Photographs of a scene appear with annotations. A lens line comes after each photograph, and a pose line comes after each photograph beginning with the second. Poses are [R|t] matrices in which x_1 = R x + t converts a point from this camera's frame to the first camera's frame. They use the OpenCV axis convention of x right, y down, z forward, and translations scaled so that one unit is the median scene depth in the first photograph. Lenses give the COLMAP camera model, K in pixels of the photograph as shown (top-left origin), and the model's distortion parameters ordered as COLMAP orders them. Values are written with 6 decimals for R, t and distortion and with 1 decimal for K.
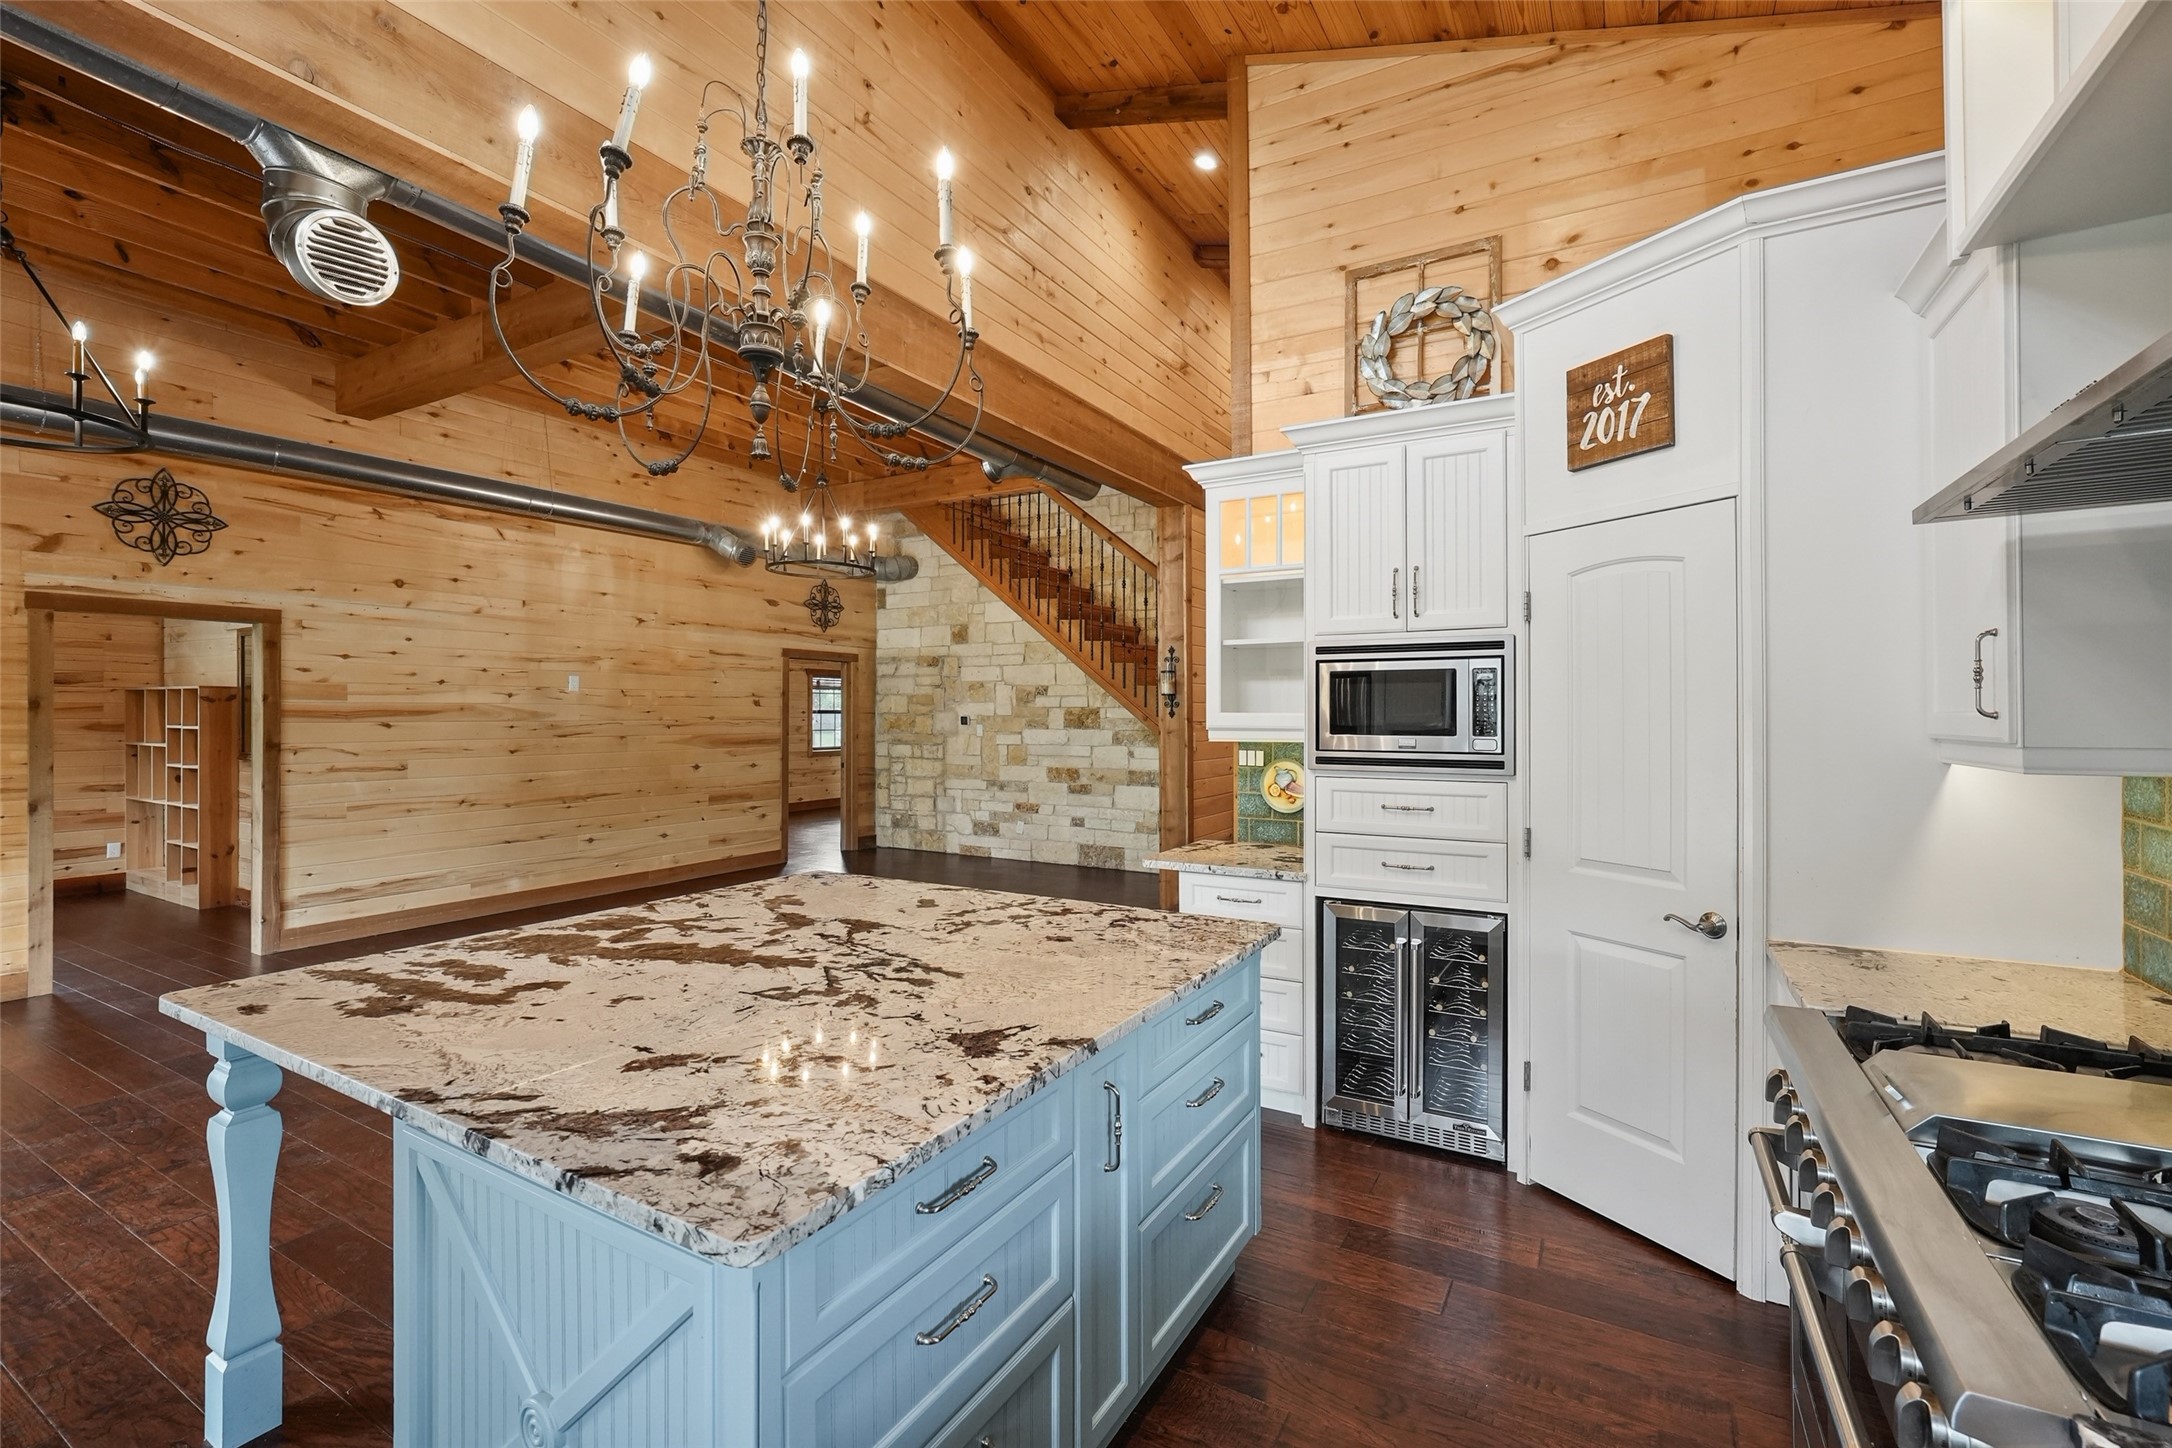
lens RADIAL K [[917.9, 0, 1098.4], [0, 917.9, 713.2], [0, 0, 1]] dist [-0.006773, 0.000636]
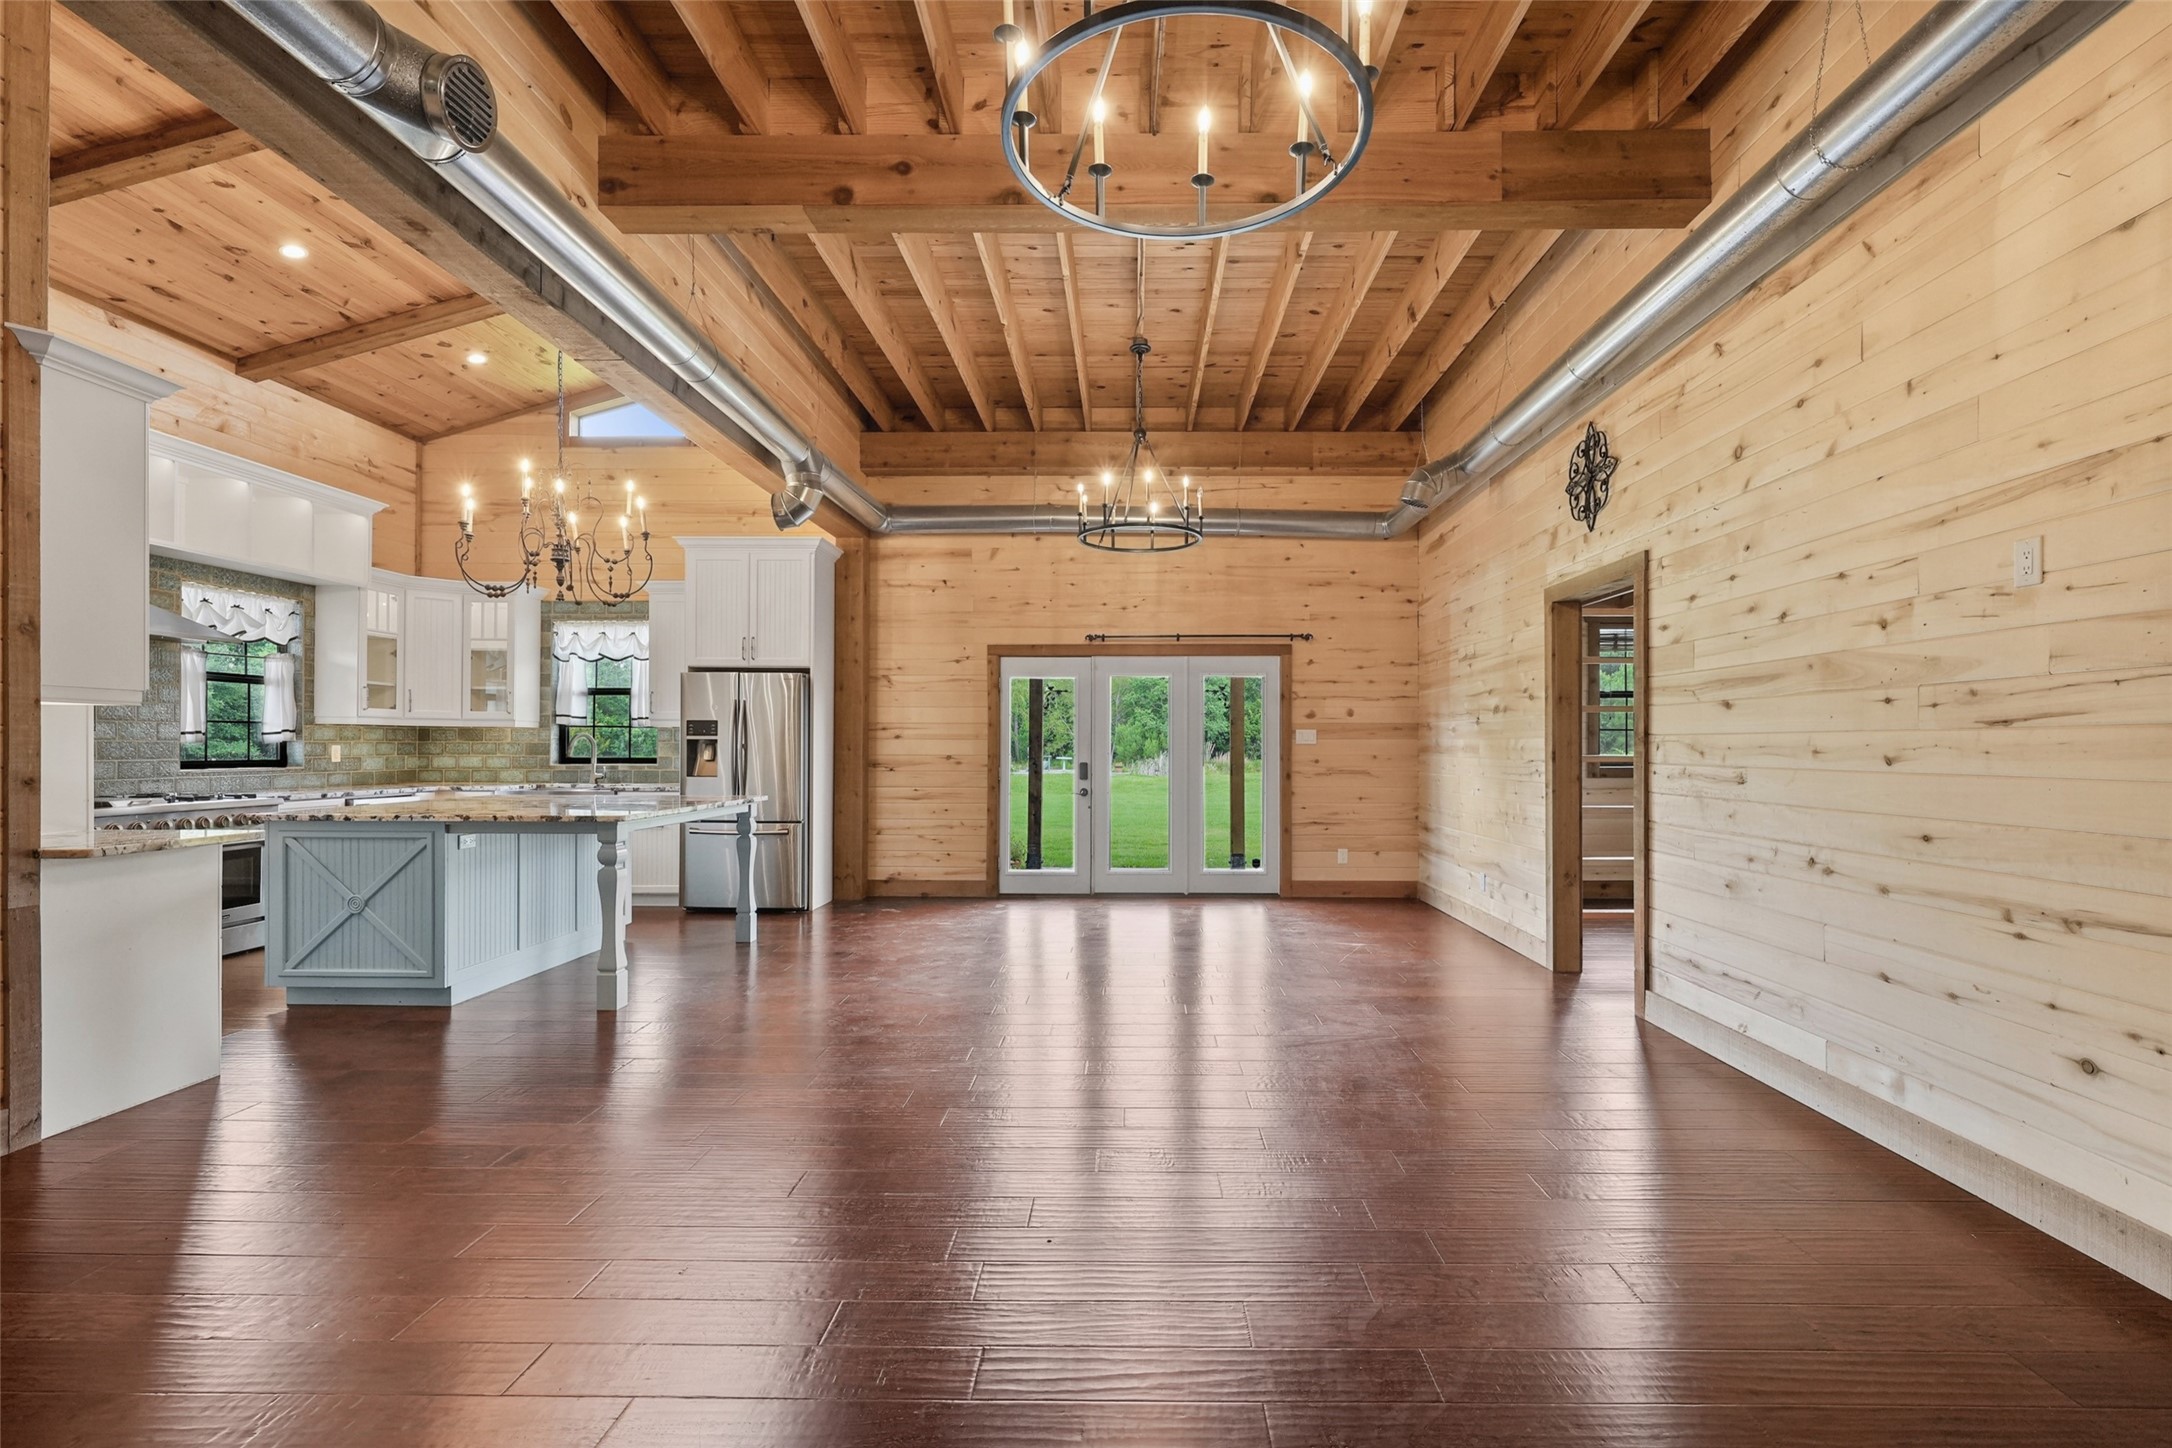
lens RADIAL K [[973.1, 0, 1124.9], [0, 973.1, 746.1], [0, 0, 1]] dist [-0.003082, -0.000307]
pose [[-0.875865, -0.001449, -0.482554, -0.363635], [-0.001744, 0.999998, 0.000163, 0.099619], [0.482553, 0.000984, -0.875866, 3.381628]]
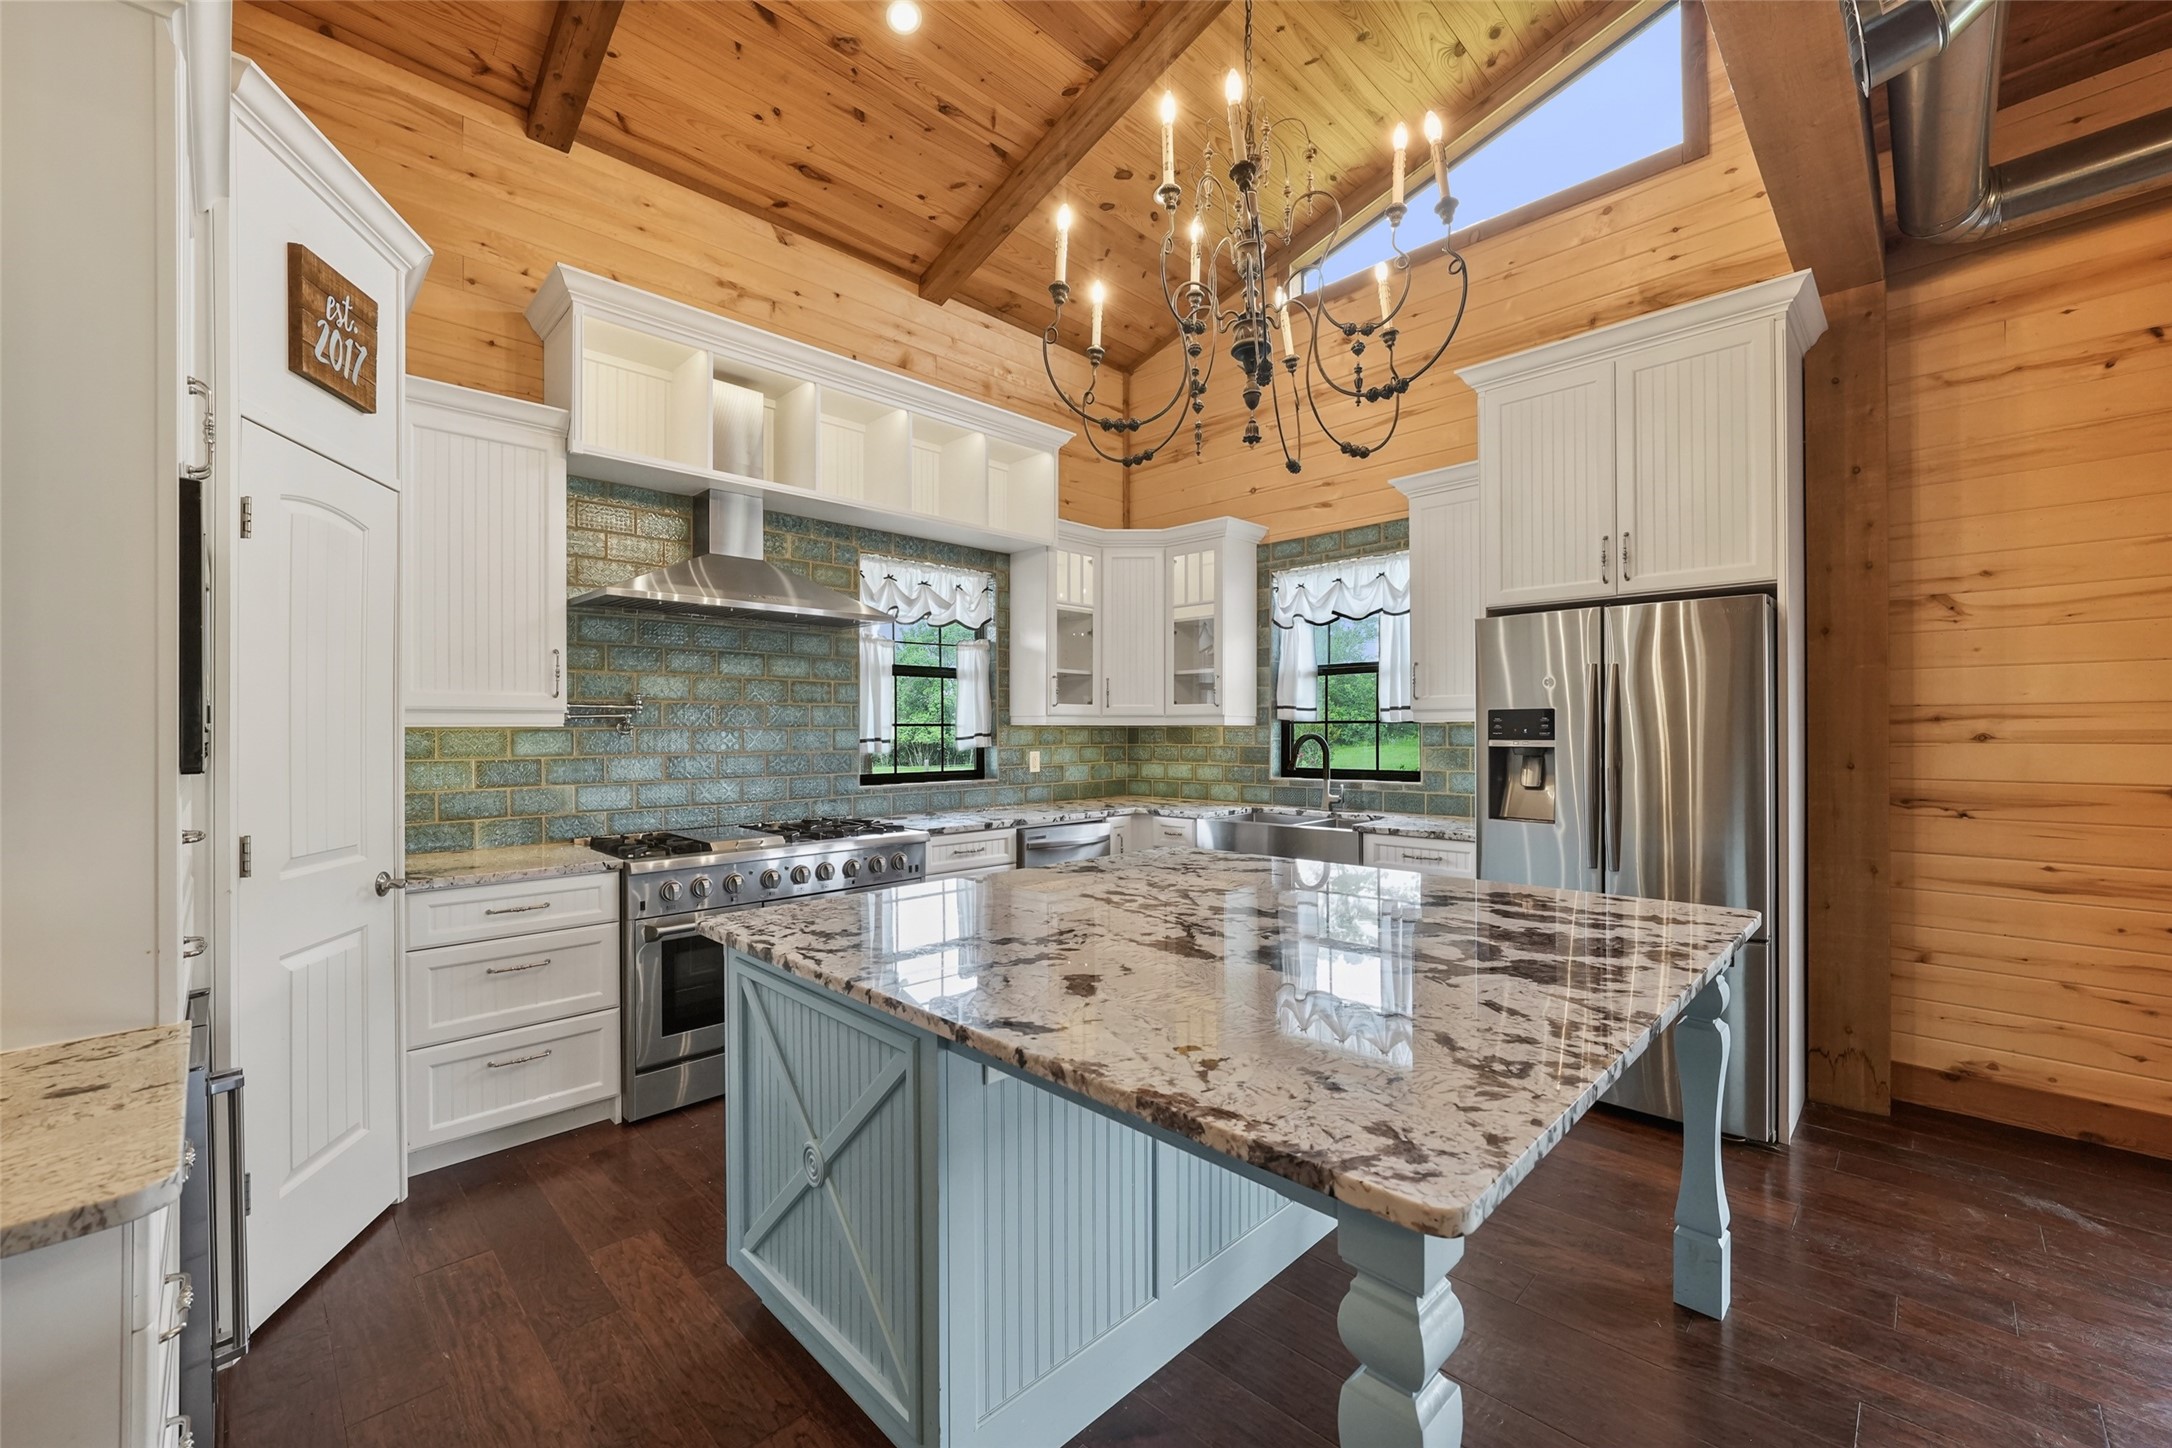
lens RADIAL K [[872.6, 0, 1088.0], [0, 872.6, 726.4], [0, 0, 1]] dist [-0.007963, 0.000200]
pose [[-0.964912, 0.007161, 0.262477, -0.373552], [0.005470, 0.999959, -0.007174, 0.057950], [-0.262517, -0.005487, -0.964912, 1.708183]]
